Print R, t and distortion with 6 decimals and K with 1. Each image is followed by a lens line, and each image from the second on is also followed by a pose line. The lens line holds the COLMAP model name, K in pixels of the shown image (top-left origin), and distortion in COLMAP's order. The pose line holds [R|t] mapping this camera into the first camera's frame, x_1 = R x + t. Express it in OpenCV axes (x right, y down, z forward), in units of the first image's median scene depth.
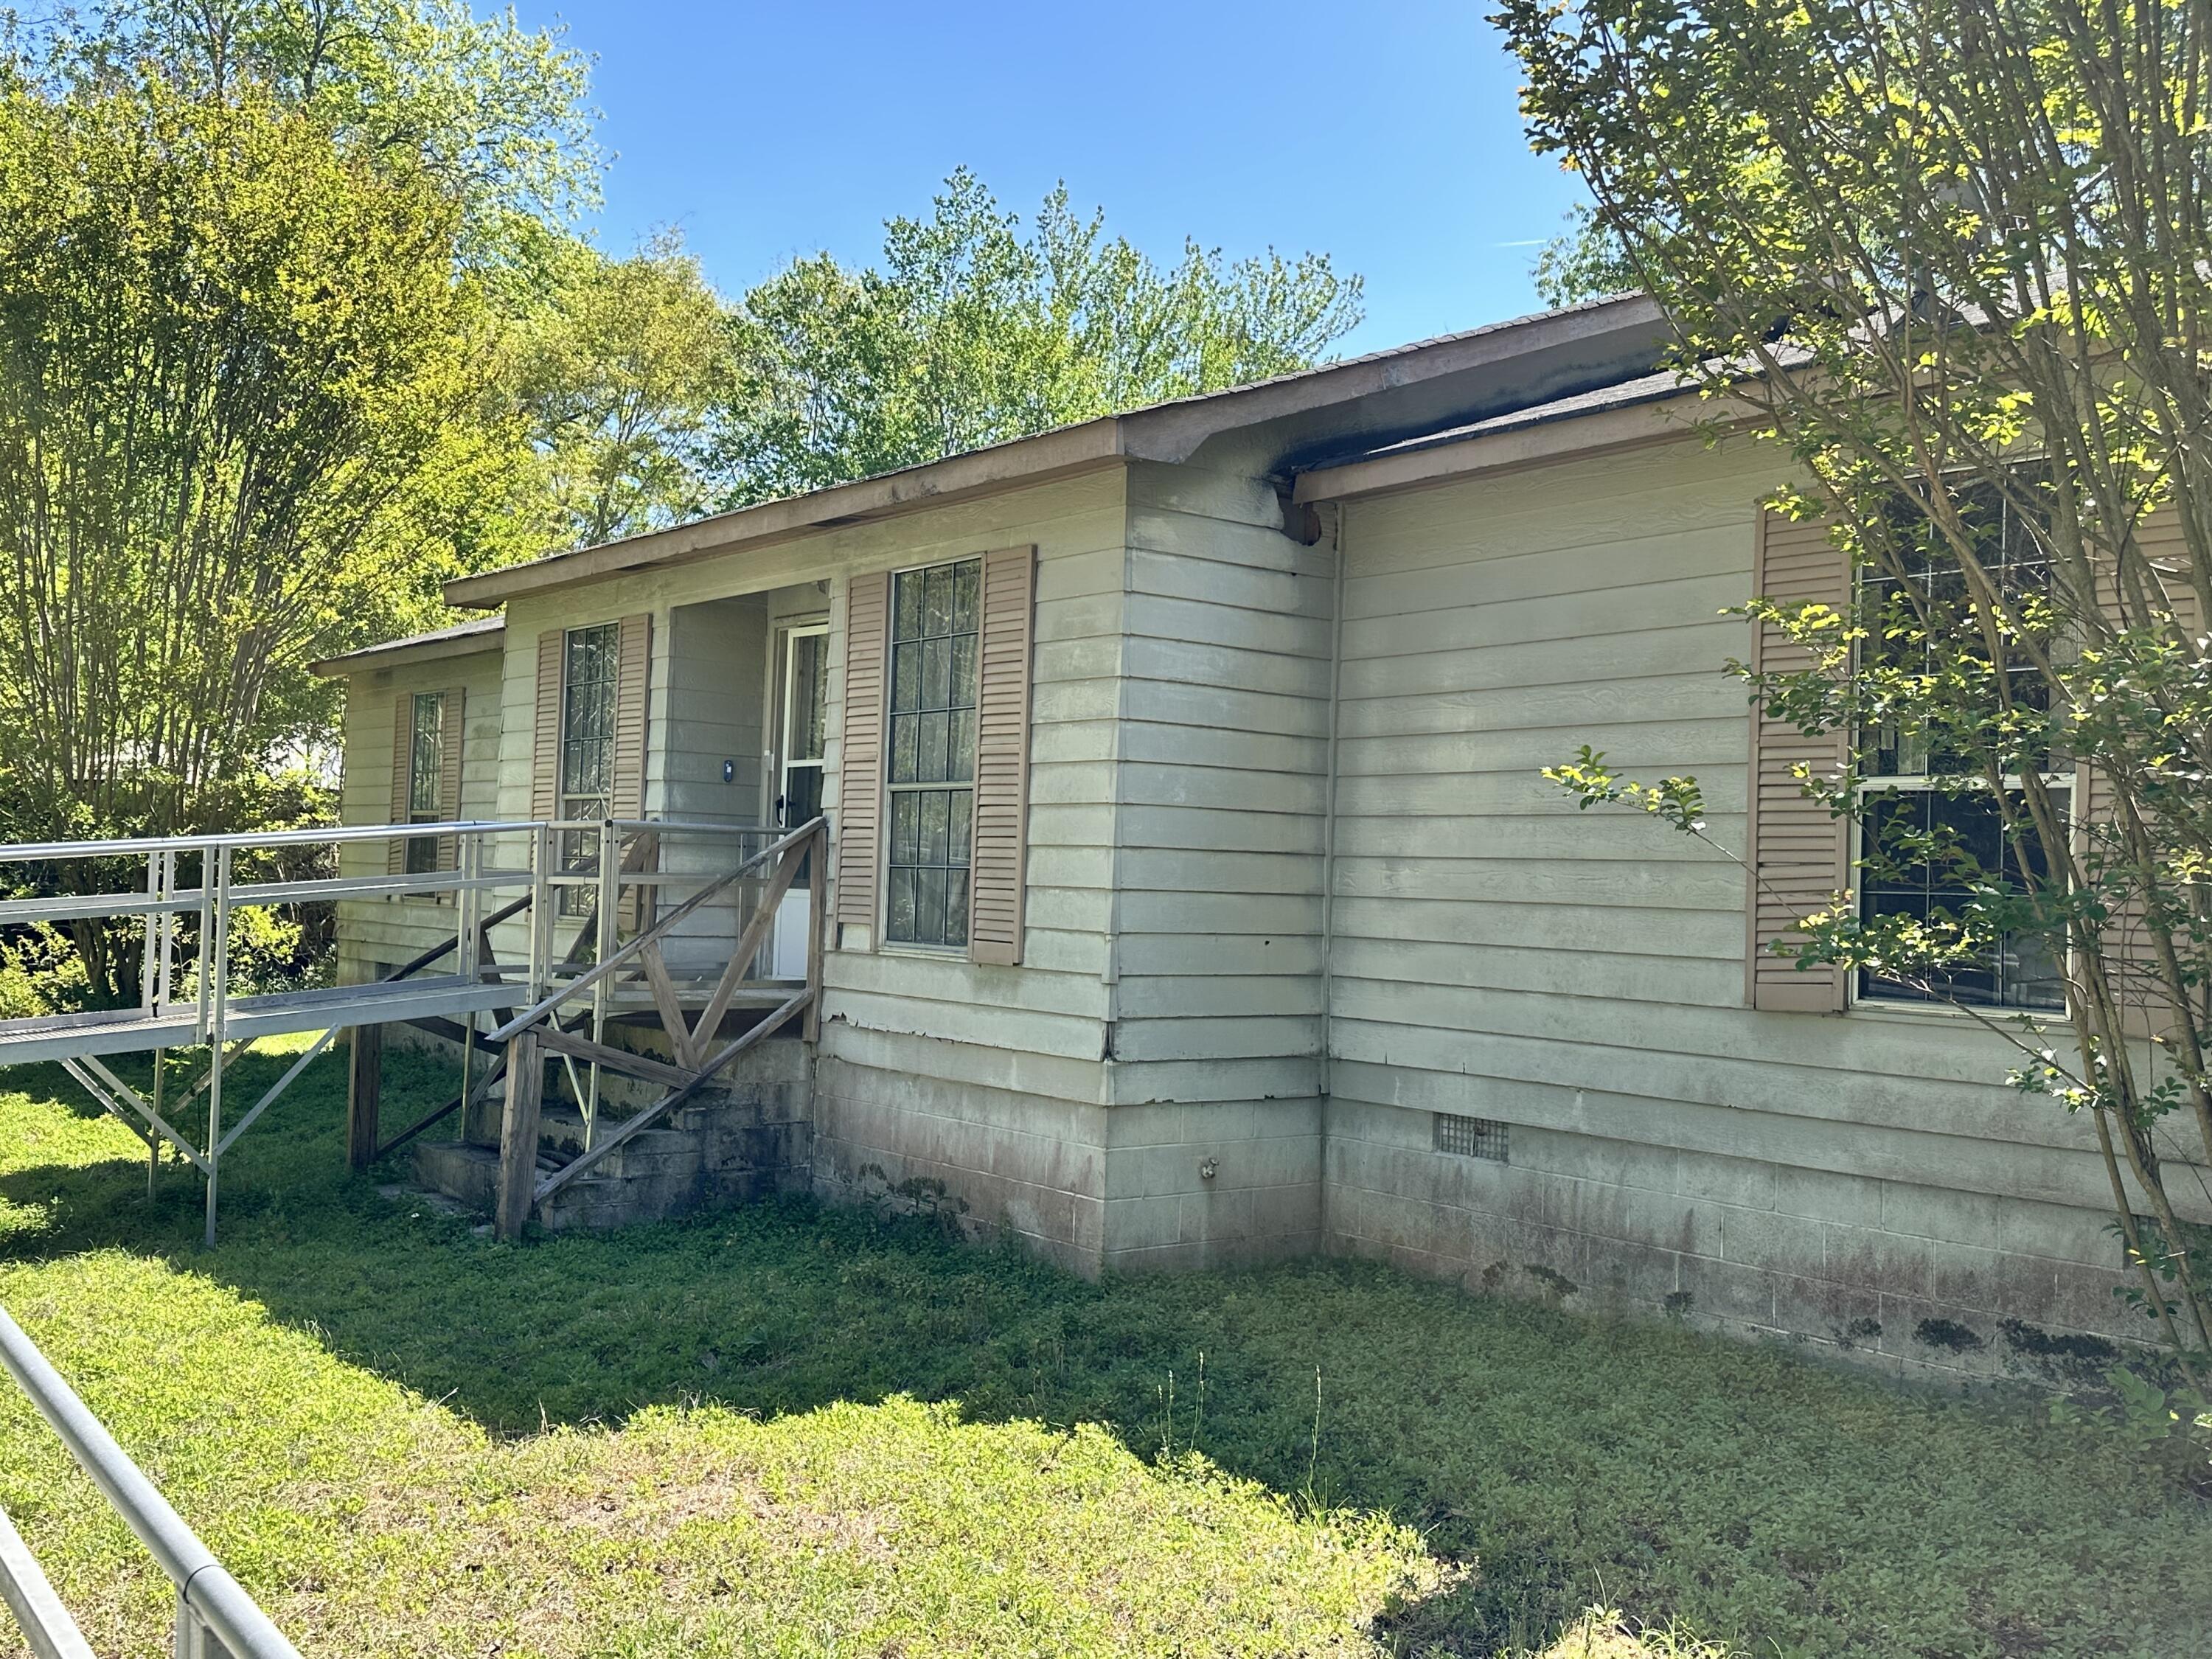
lens RADIAL K [[2079.5, 0, 1114.6], [0, 2079.5, 825.3], [0, 0, 1]] dist [0.182289, -0.356860]
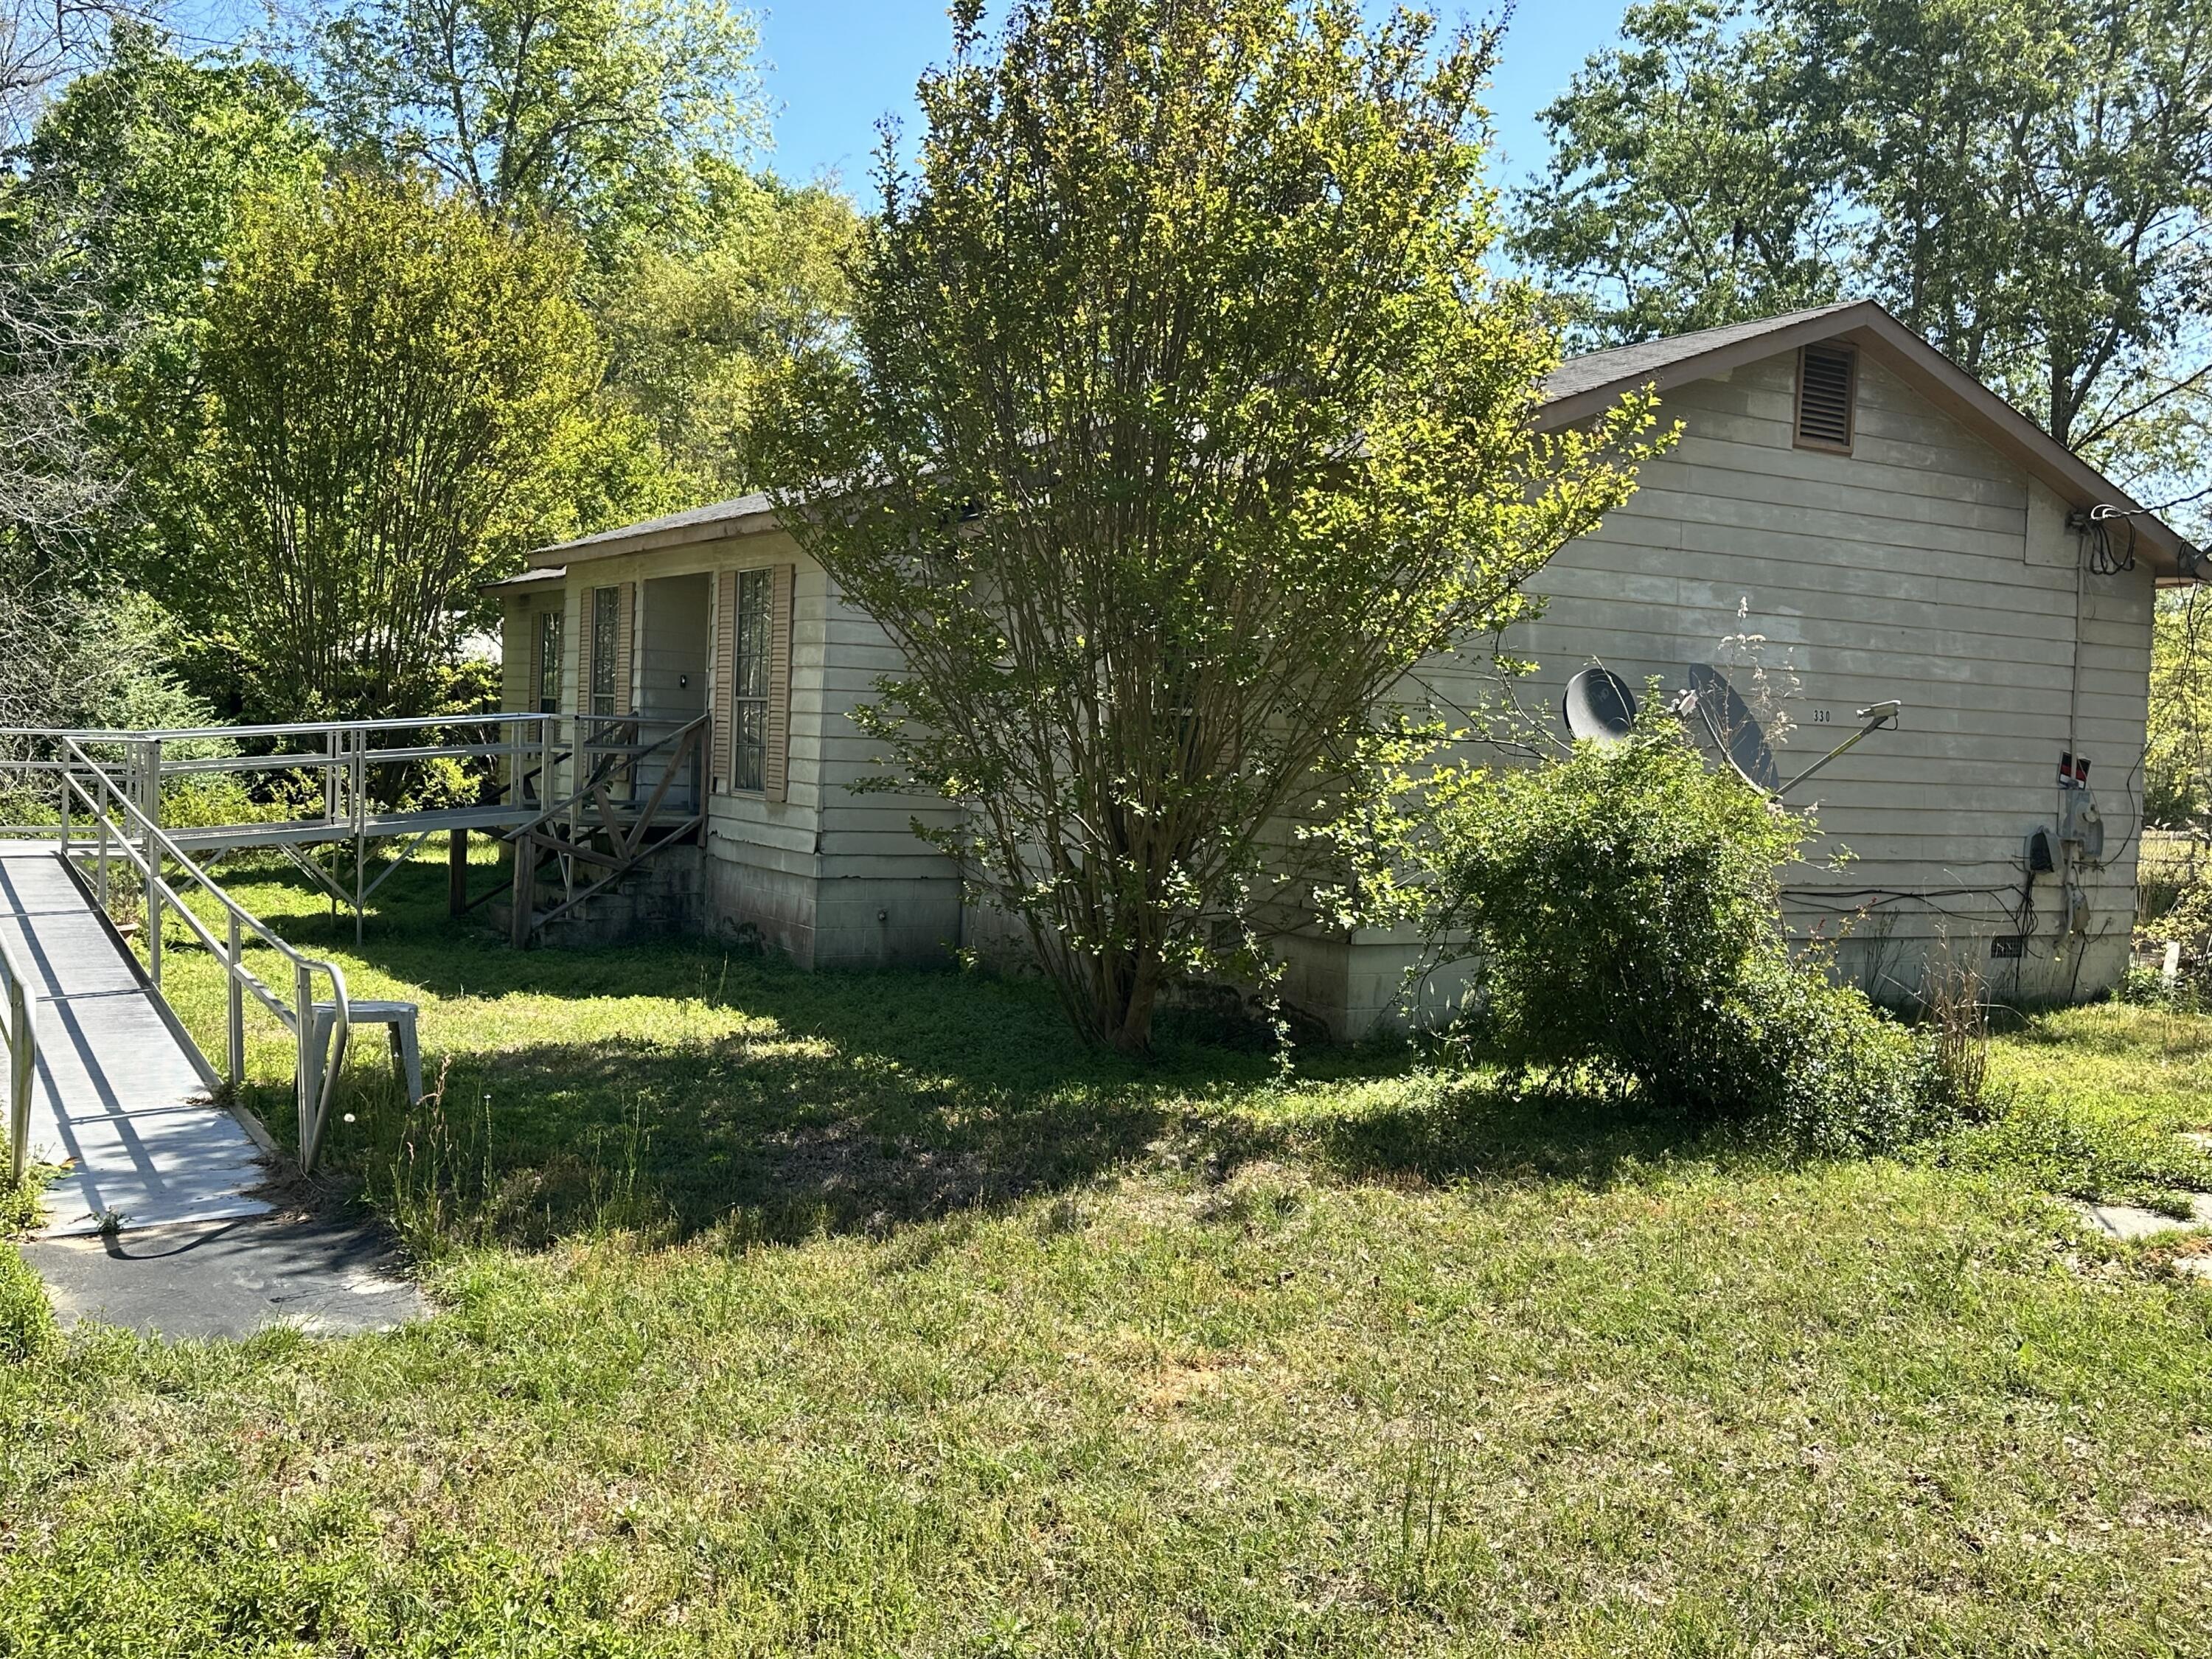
lens RADIAL K [[2079.5, 0, 1114.6], [0, 2079.5, 825.3], [0, 0, 1]] dist [0.182289, -0.356860]
pose [[0.993115, 0.015217, -0.116150, 0.251870], [-0.007569, 0.997791, 0.066000, -0.018765], [0.116897, -0.064667, 0.991036, -0.421733]]
